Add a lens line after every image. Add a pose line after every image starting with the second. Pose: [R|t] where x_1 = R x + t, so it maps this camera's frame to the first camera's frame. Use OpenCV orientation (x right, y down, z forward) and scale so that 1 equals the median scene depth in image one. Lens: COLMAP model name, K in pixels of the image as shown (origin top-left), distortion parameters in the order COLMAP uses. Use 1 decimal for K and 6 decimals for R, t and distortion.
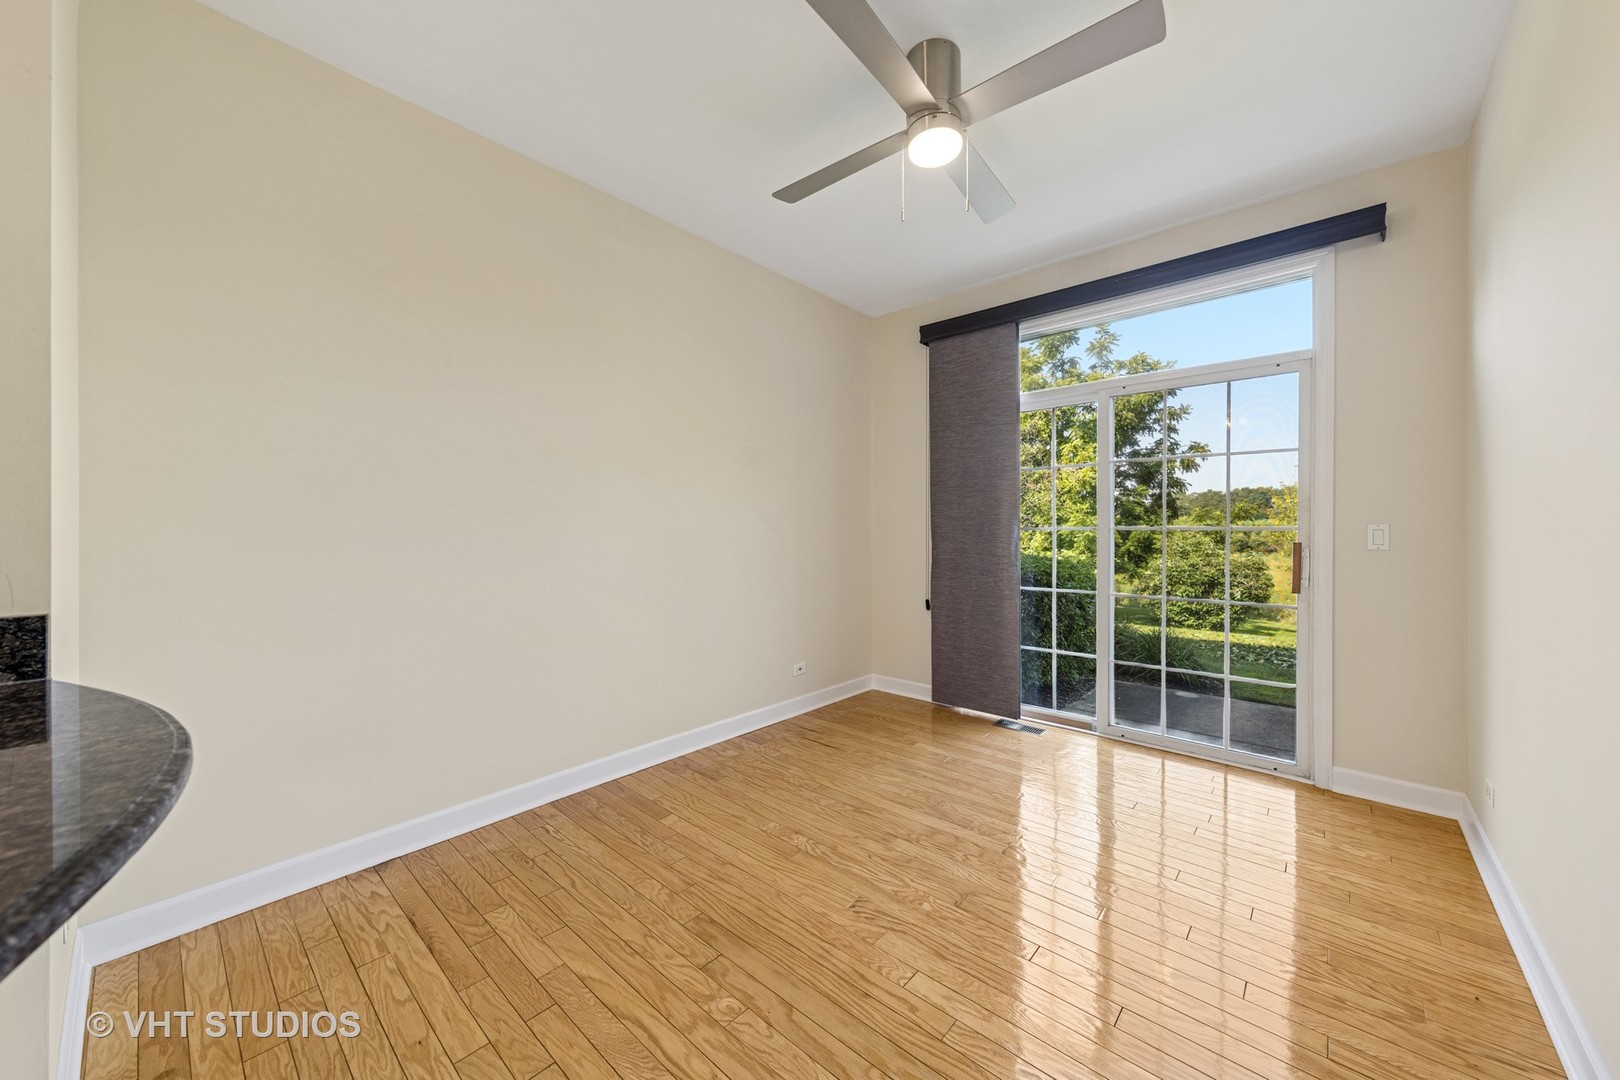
lens RADIAL K [[590.5, 0, 807.8], [0, 590.5, 534.7], [0, 0, 1]] dist [0.001700, 0.000027]
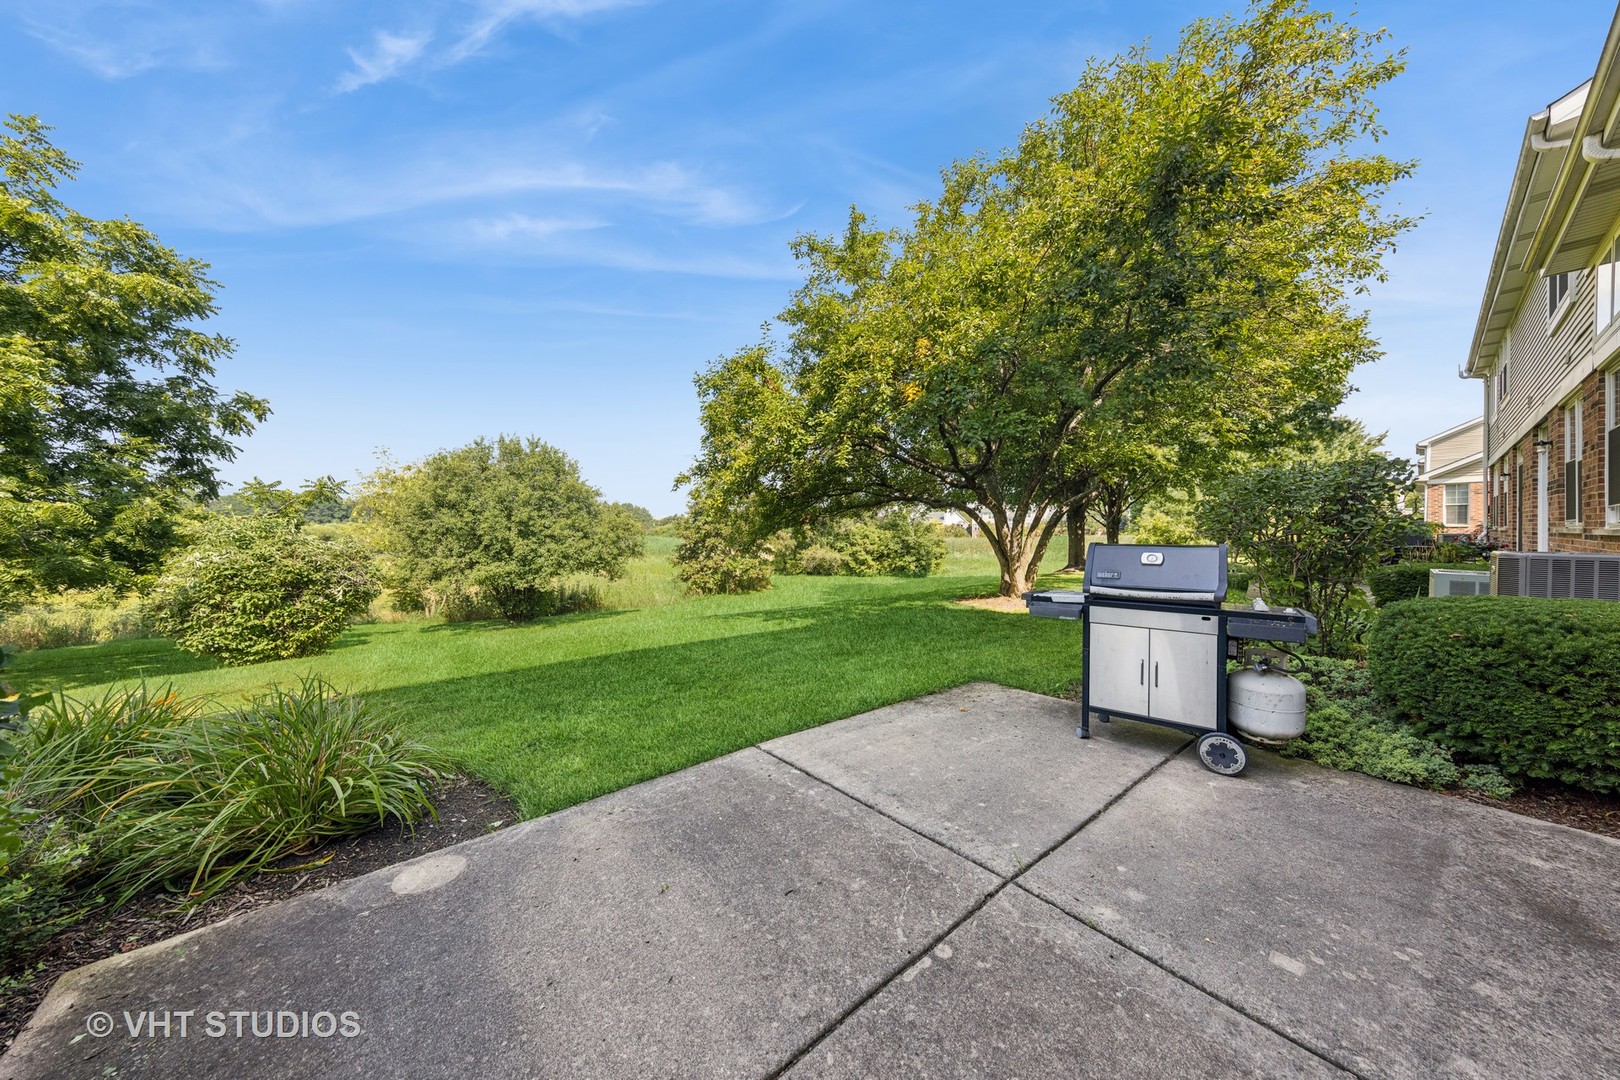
lens RADIAL K [[516.7, 0, 806.1], [0, 516.7, 537.8], [0, 0, 1]] dist [0.006140, -0.000869]
pose [[0.137479, -0.003707, 0.990498, 0.142416], [0.020574, 0.999788, 0.000886, 0.034345], [-0.990291, 0.020256, 0.137526, 0.277315]]
